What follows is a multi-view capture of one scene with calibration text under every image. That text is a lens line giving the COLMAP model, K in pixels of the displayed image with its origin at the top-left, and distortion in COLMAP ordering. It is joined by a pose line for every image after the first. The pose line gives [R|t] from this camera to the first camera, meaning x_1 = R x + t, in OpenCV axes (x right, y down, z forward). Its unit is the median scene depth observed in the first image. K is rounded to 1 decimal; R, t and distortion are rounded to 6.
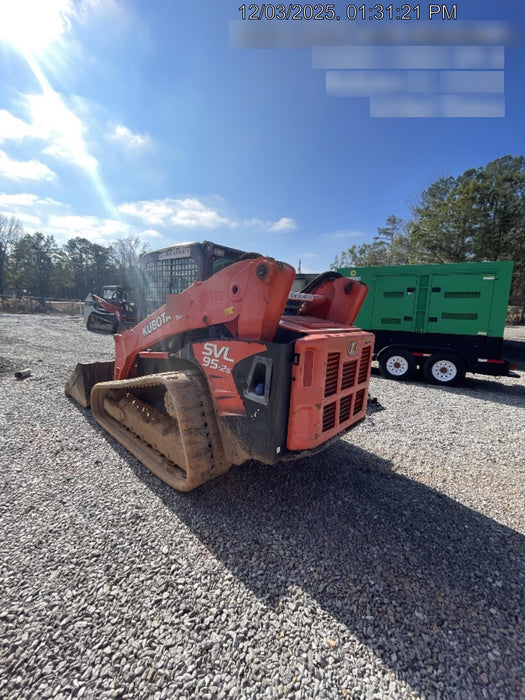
lens RADIAL K [[279.9, 0, 263.2], [0, 279.9, 347.8], [0, 0, 1]] dist [0.001274, -0.000283]
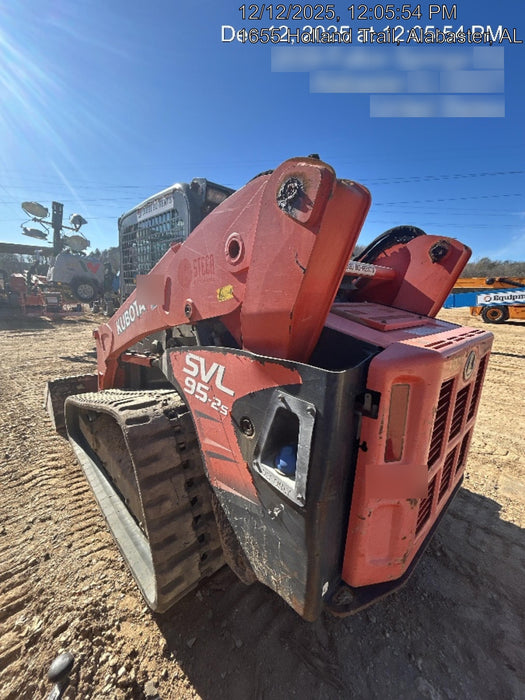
lens RADIAL K [[279.9, 0, 263.2], [0, 279.9, 347.8], [0, 0, 1]] dist [0.001274, -0.000283]
pose [[0.995356, -0.000888, -0.096255, -0.003482], [0.005479, 0.998859, 0.047449, -0.057033], [0.096103, -0.047756, 0.994225, 0.496318]]
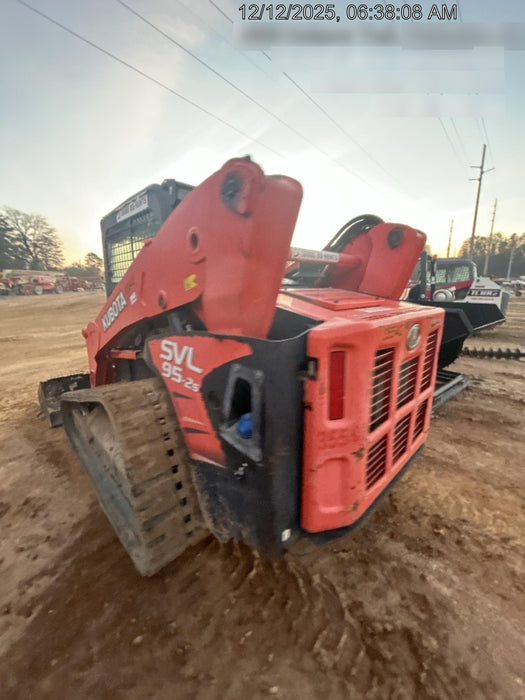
lens RADIAL K [[279.9, 0, 263.2], [0, 279.9, 347.8], [0, 0, 1]] dist [0.001274, -0.000283]
pose [[0.995006, -0.047219, -0.087945, 0.068253], [0.052471, 0.996914, 0.058396, -0.025834], [0.084916, -0.062719, 0.994412, 0.442413]]
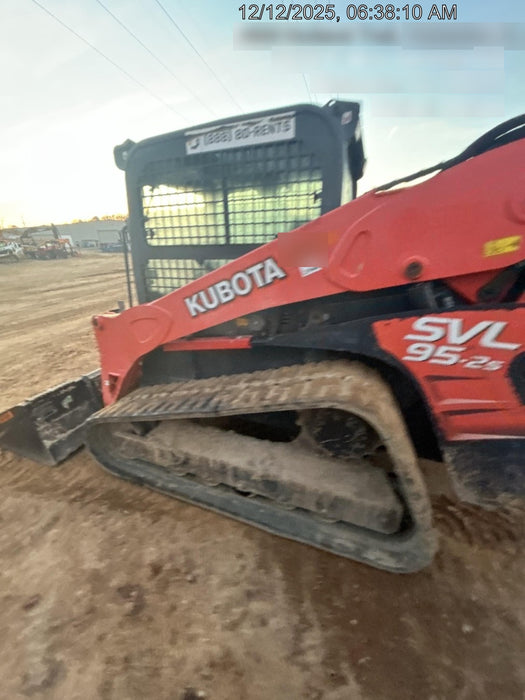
lens RADIAL K [[279.9, 0, 263.2], [0, 279.9, 347.8], [0, 0, 1]] dist [0.001274, -0.000283]
pose [[0.933984, -0.189135, 0.303152, -0.680917], [0.123596, 0.967055, 0.222550, -0.120372], [-0.335257, -0.170390, 0.926590, 0.661872]]
